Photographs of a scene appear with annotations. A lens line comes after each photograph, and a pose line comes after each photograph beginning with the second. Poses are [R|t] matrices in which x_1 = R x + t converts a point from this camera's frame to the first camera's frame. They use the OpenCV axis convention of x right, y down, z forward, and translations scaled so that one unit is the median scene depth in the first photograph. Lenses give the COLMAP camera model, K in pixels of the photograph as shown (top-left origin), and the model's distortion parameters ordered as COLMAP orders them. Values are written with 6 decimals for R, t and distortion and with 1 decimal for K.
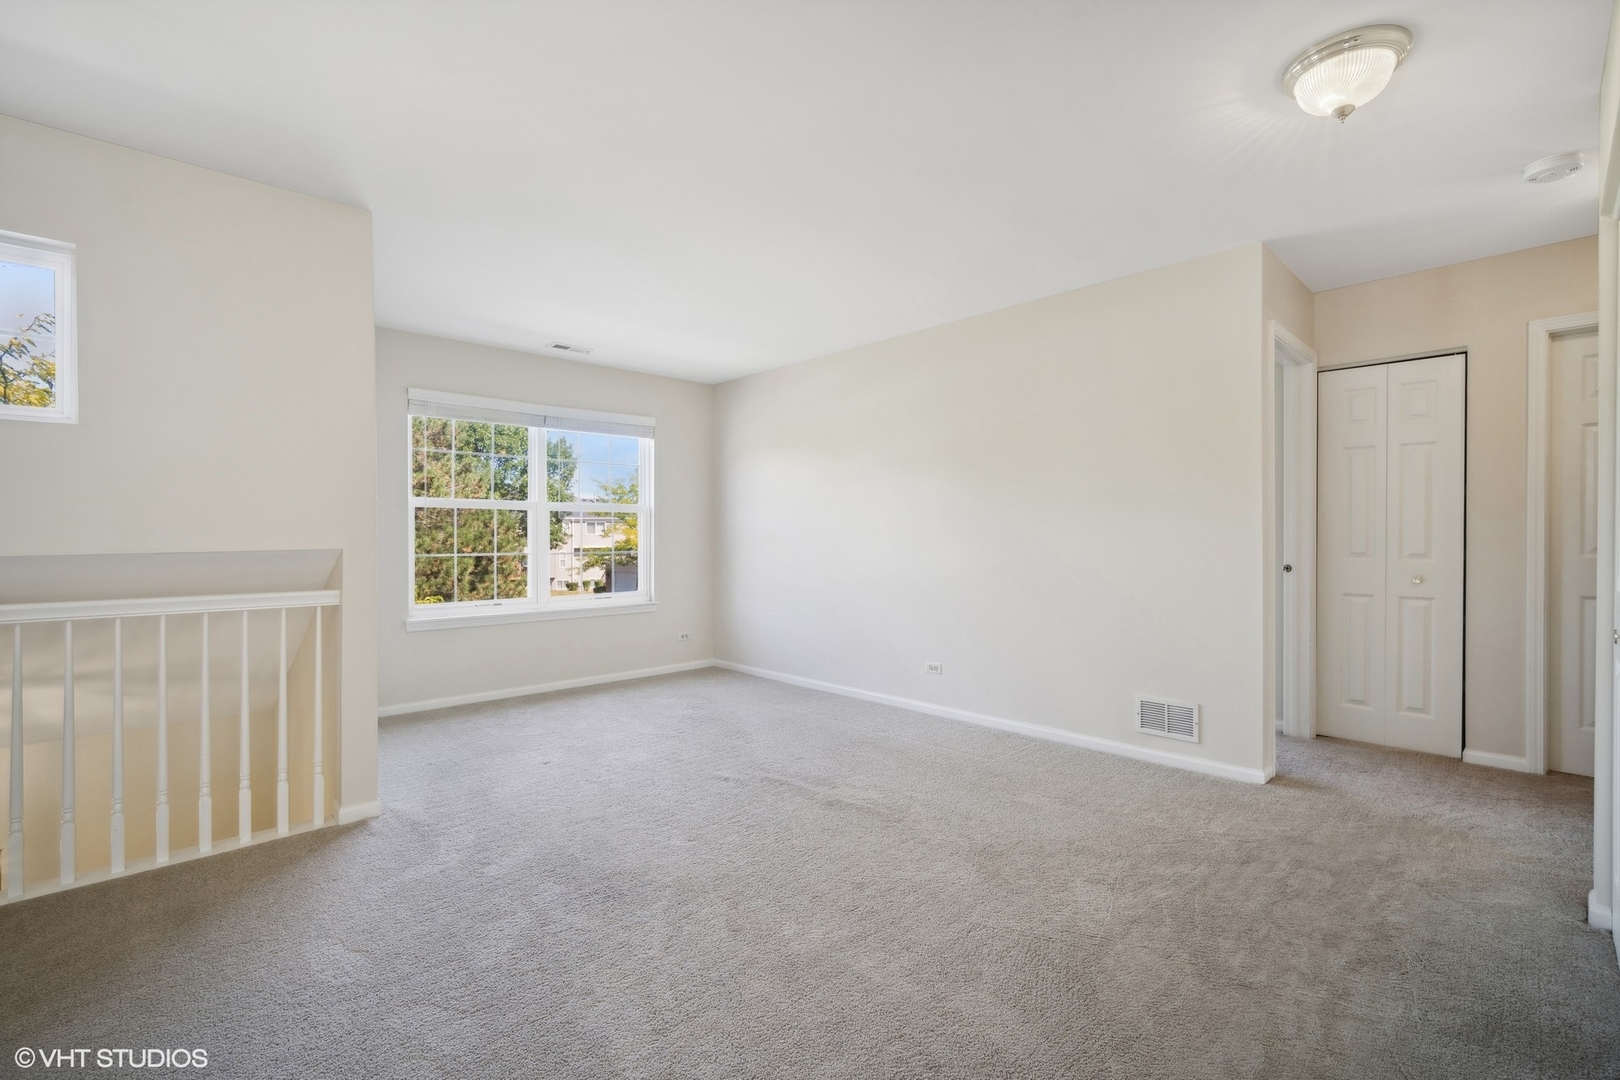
lens RADIAL K [[717.3, 0, 816.6], [0, 717.3, 528.0], [0, 0, 1]] dist [-0.013705, 0.000310]
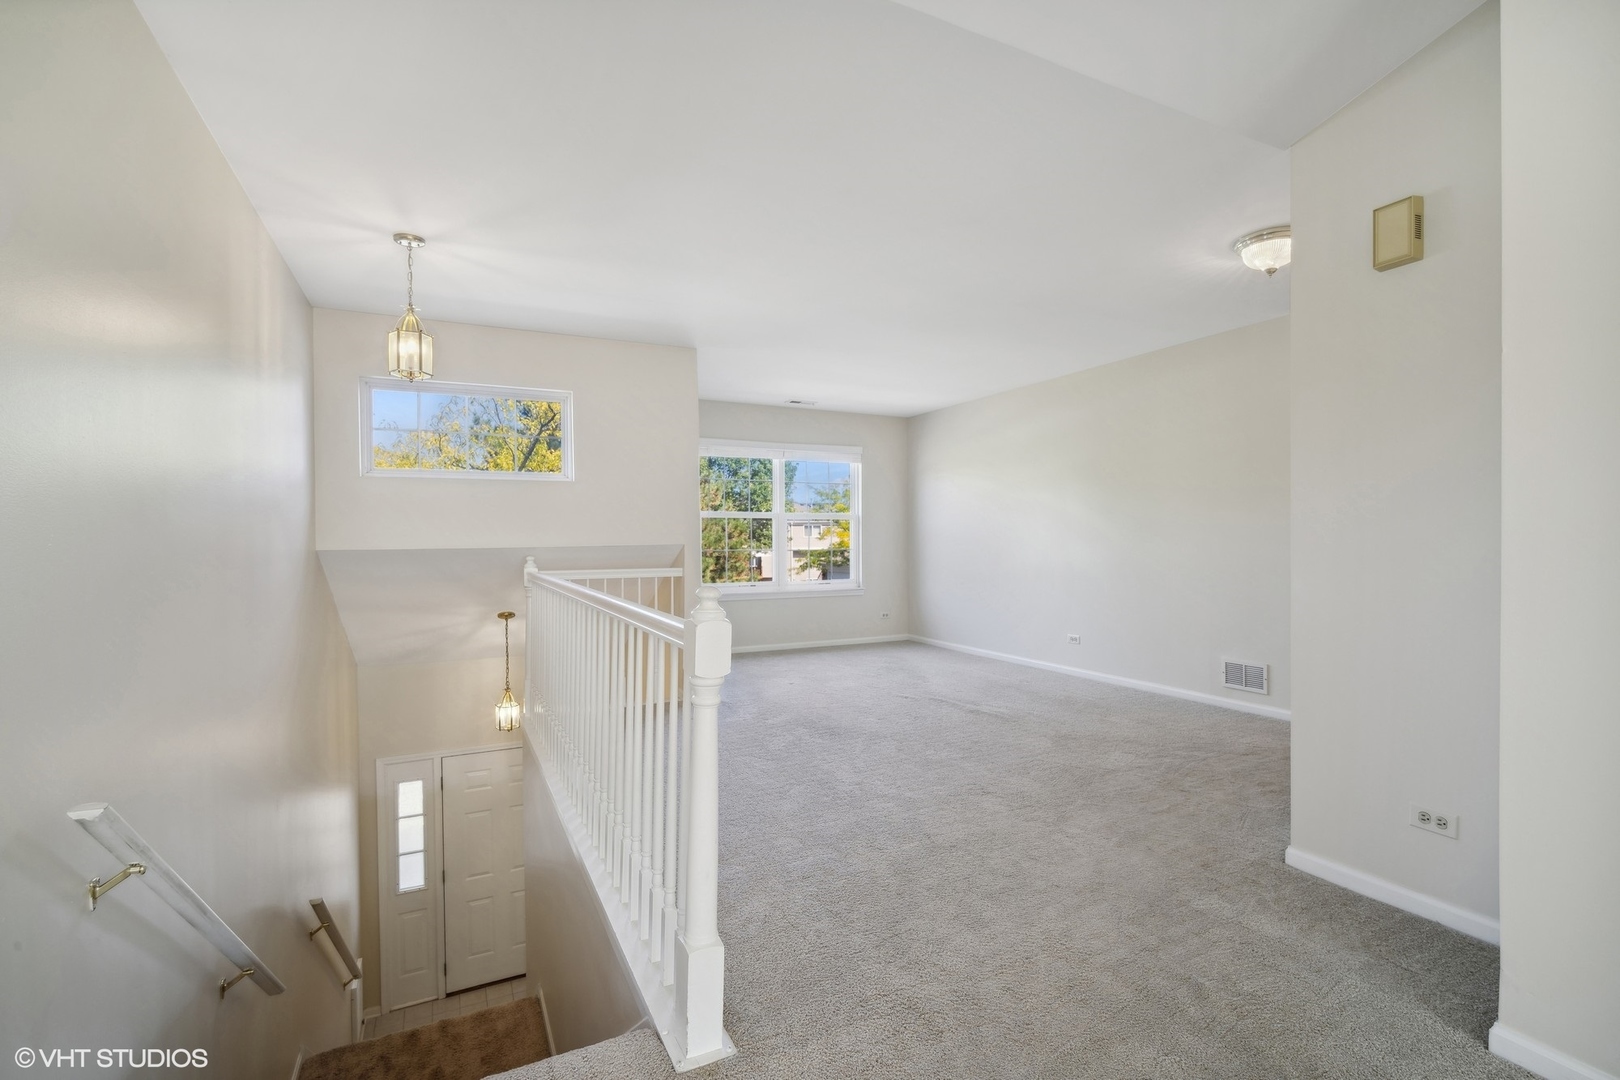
lens RADIAL K [[717.3, 0, 794.4], [0, 717.3, 533.8], [0, 0, 1]] dist [-0.013705, 0.000310]
pose [[0.948070, -0.003994, -0.318036, 0.095263], [0.005405, 0.999979, 0.003556, -0.000554], [0.318015, -0.005091, 0.948072, -0.364213]]
